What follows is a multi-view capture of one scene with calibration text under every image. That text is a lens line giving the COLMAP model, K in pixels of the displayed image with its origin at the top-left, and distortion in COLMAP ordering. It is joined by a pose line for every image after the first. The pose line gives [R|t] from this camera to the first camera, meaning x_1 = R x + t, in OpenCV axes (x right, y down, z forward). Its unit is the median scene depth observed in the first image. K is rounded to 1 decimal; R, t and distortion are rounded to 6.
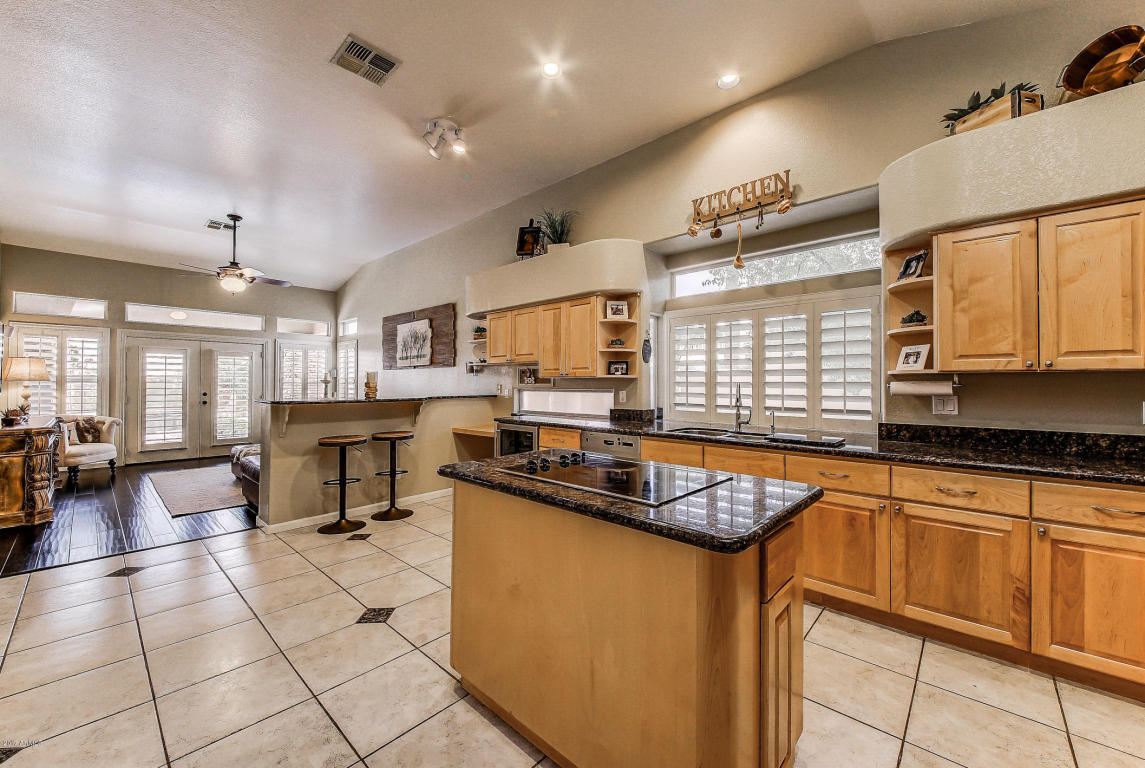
lens RADIAL K [[439.7, 0, 562.7], [0, 439.7, 383.1], [0, 0, 1]] dist [0.029725, -0.020769]
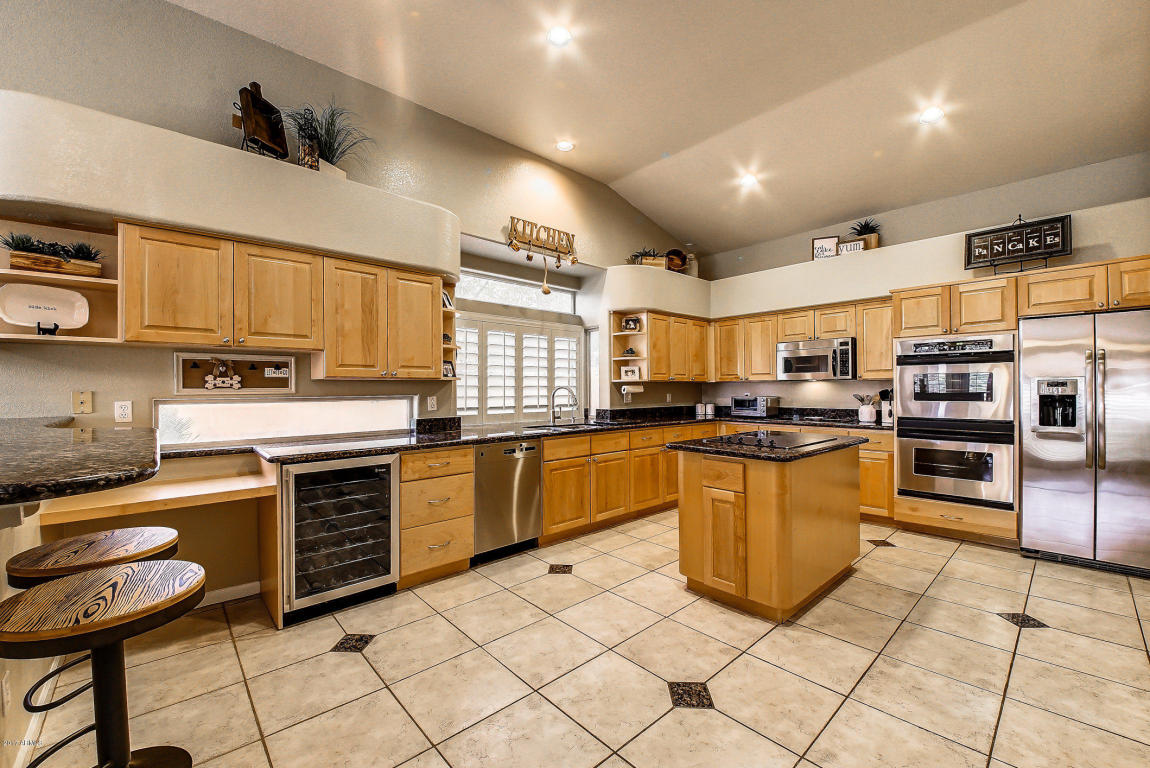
lens RADIAL K [[461.9, 0, 577.4], [0, 461.9, 388.5], [0, 0, 1]] dist [0.034842, -0.024159]
pose [[0.066995, -0.004819, 0.997742, -0.840893], [0.002078, 0.999987, 0.004690, -0.000442], [-0.997751, 0.001759, 0.067004, 0.781976]]
